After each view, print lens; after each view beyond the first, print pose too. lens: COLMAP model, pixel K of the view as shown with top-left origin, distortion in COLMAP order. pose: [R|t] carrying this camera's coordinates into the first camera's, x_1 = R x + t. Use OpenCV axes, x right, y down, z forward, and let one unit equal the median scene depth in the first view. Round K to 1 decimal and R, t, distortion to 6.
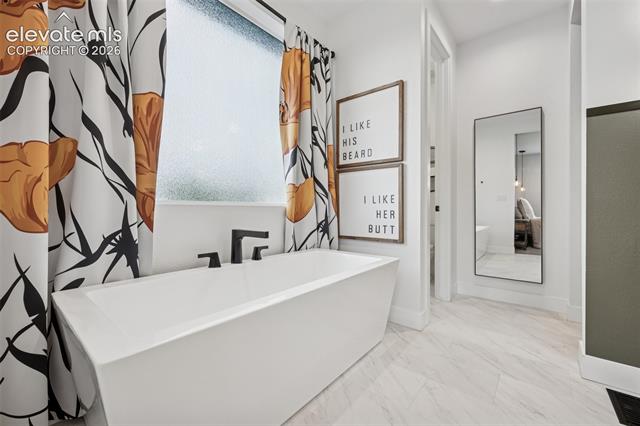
lens RADIAL K [[262.4, 0, 320.0], [0, 262.4, 213.0], [0, 0, 1]] dist [-0.014760, 0.000488]
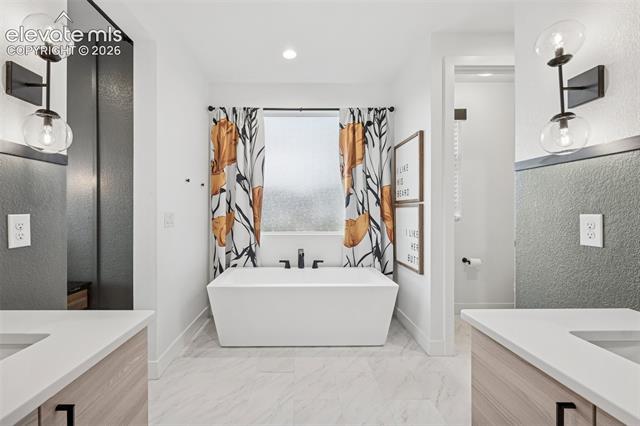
lens RADIAL K [[267.7, 0, 294.0], [0, 267.7, 212.5], [0, 0, 1]] dist [-0.021579, -0.000053]
pose [[0.636888, 0.000560, -0.770956, 0.848922], [-0.005150, 0.999981, -0.003528, -0.144853], [0.770939, 0.006218, 0.636878, -0.157989]]
